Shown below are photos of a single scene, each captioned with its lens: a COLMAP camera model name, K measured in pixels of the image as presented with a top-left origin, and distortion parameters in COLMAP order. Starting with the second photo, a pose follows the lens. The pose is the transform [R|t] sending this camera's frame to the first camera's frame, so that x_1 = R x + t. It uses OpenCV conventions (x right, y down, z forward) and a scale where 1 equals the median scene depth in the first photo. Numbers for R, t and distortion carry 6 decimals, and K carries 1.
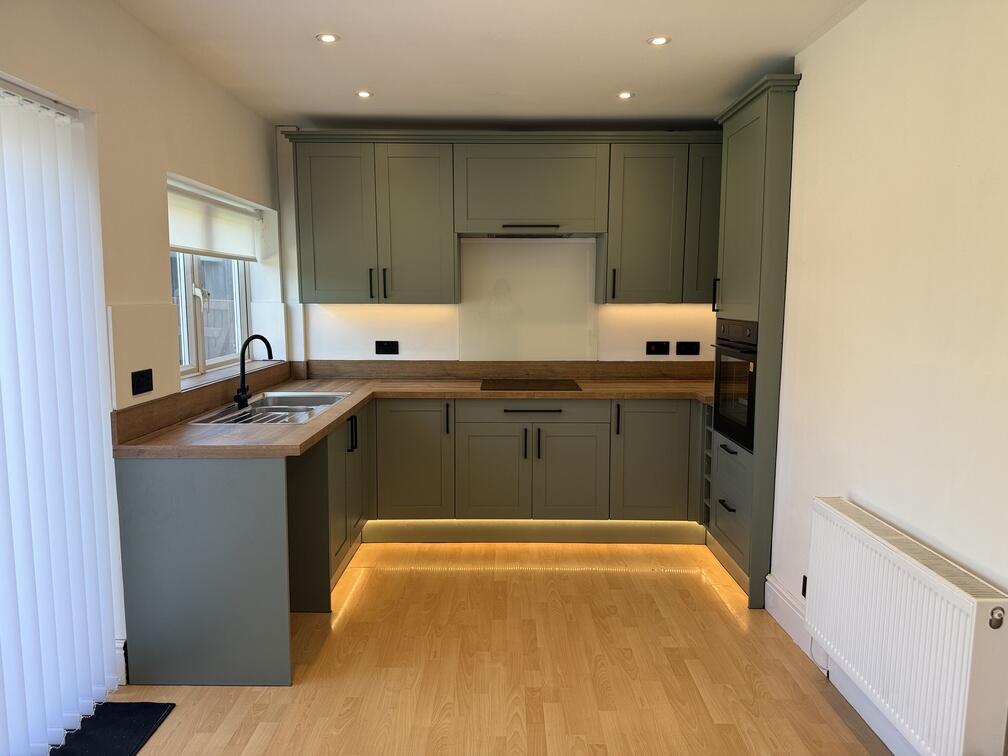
lens RADIAL K [[706.5, 0, 500.3], [0, 706.5, 381.9], [0, 0, 1]] dist [0.025032, -0.031943]
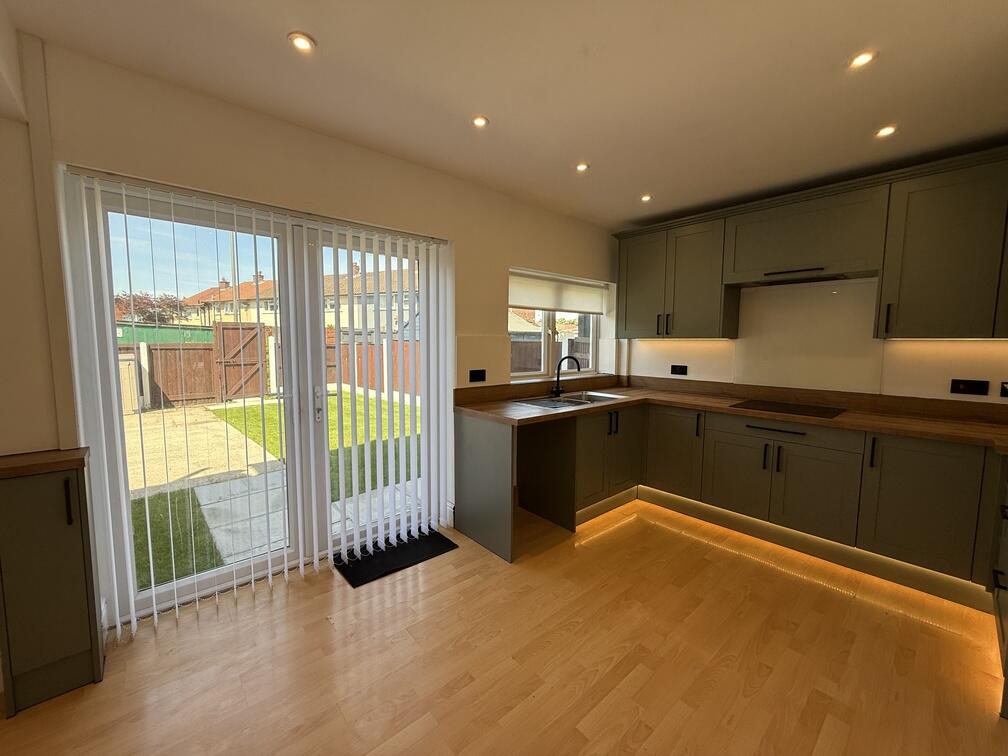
lens RADIAL K [[402.9, 0, 501.1], [0, 402.9, 378.2], [0, 0, 1]] dist [0.000302, 0.000211]
pose [[0.661845, 0.071793, -0.746195, 0.237392], [-0.093993, 0.995496, 0.012411, -0.009420], [0.743724, 0.061923, 0.665612, 0.211989]]
